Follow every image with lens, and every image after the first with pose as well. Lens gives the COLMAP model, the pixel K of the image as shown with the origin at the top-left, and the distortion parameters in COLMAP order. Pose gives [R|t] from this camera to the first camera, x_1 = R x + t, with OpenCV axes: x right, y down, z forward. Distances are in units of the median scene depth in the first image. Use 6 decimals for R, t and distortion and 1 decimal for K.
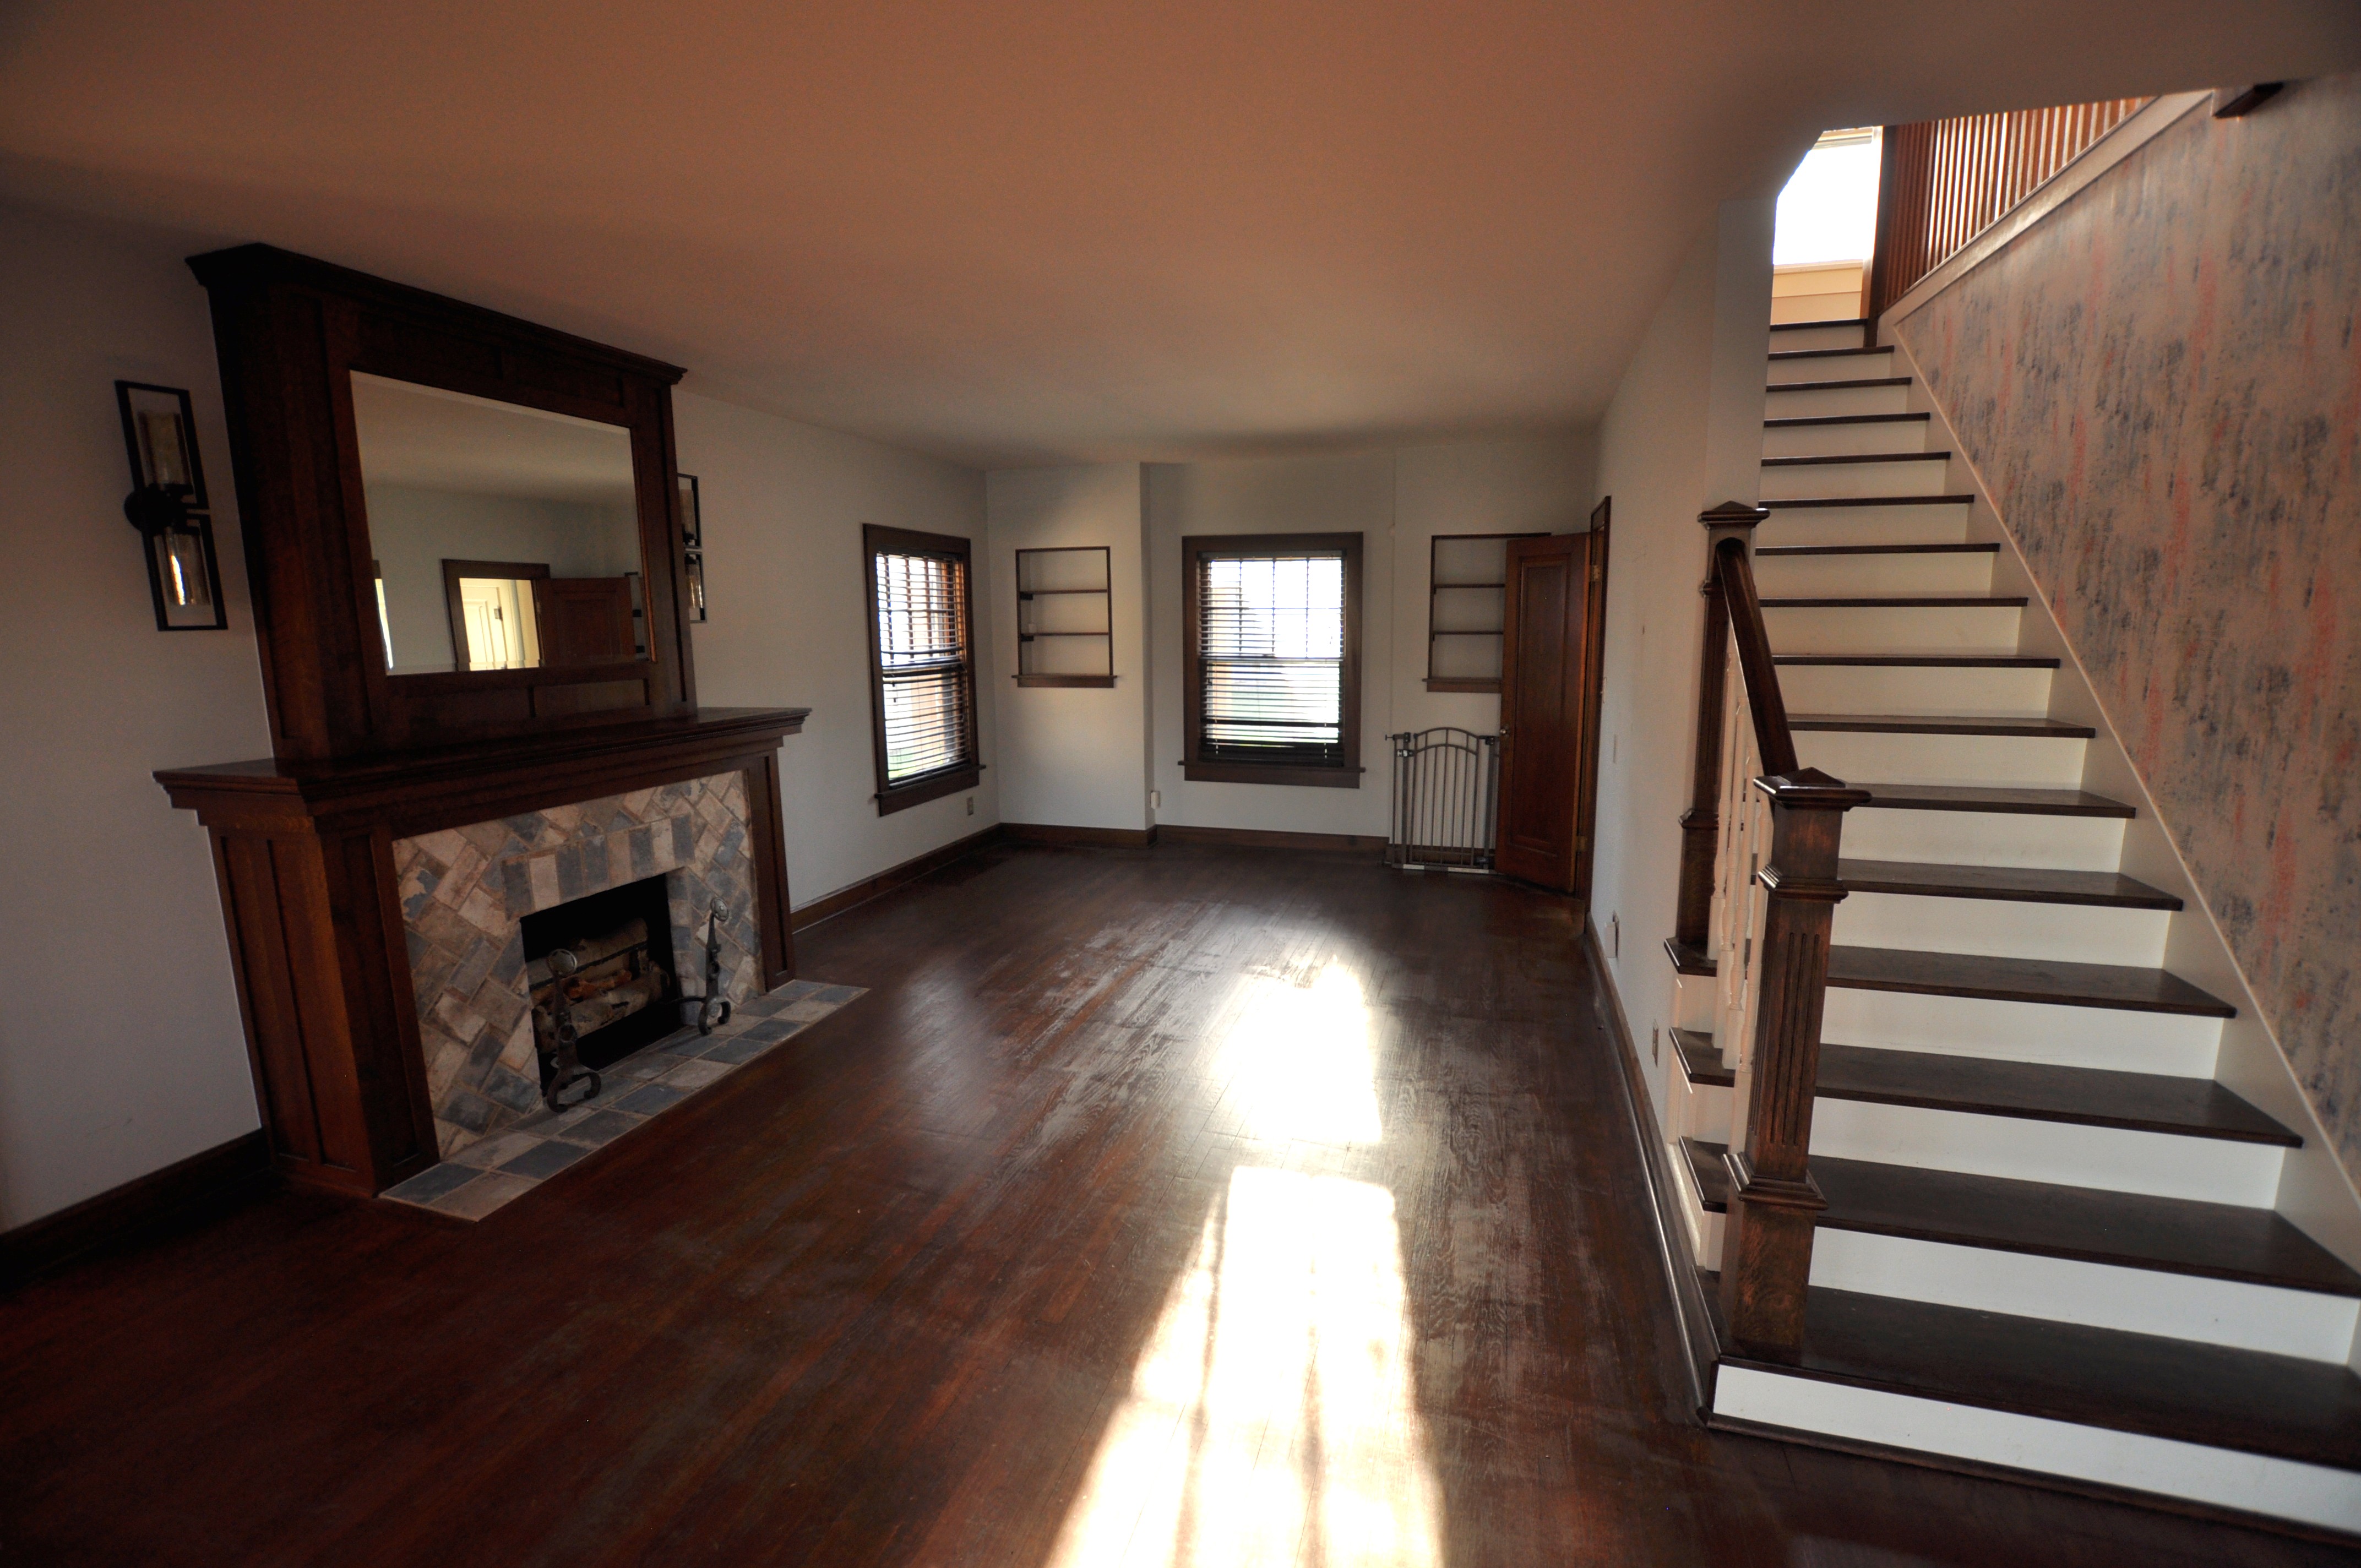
lens RADIAL K [[1038.0, 0, 1170.5], [0, 1038.0, 791.6], [0, 0, 1]] dist [-0.027325, 0.000768]
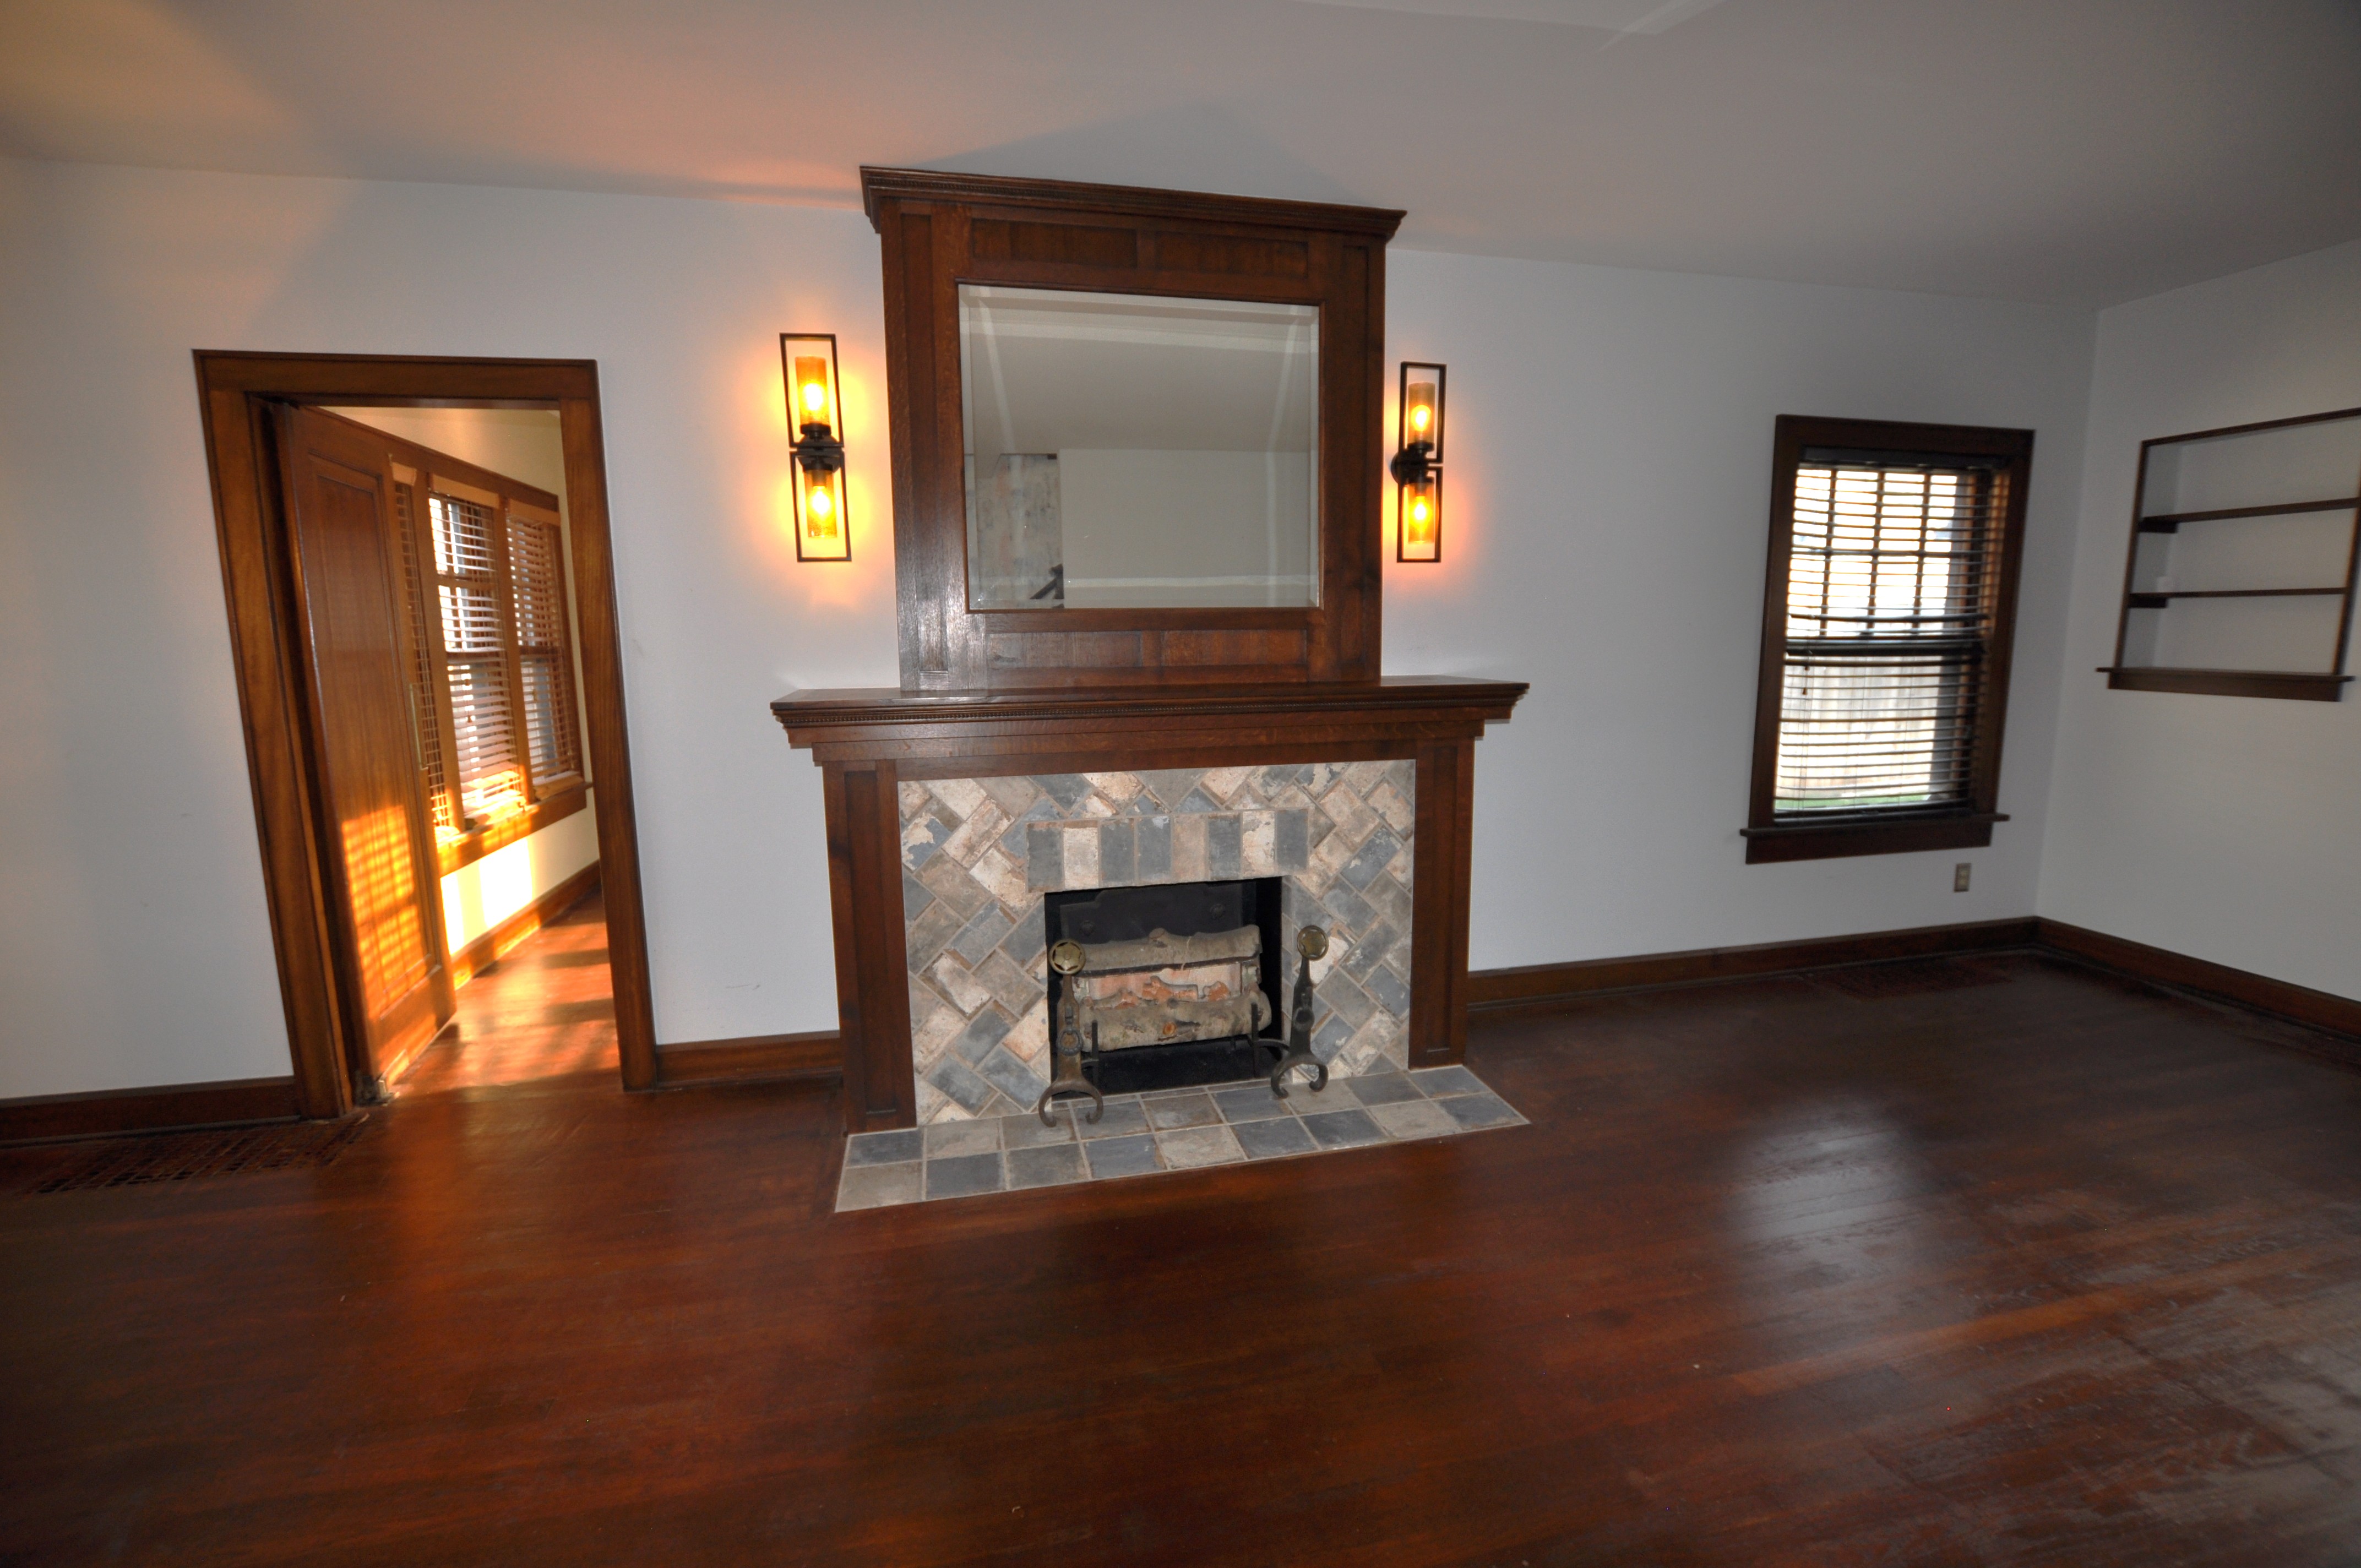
lens RADIAL K [[1038.0, 0, 1191.8], [0, 1038.0, 779.2], [0, 0, 1]] dist [-0.027325, 0.000768]
pose [[0.509896, 0.135391, -0.849515, 0.132451], [-0.136866, 0.987726, 0.075269, -0.044490], [0.849278, 0.077890, 0.522168, 0.518512]]
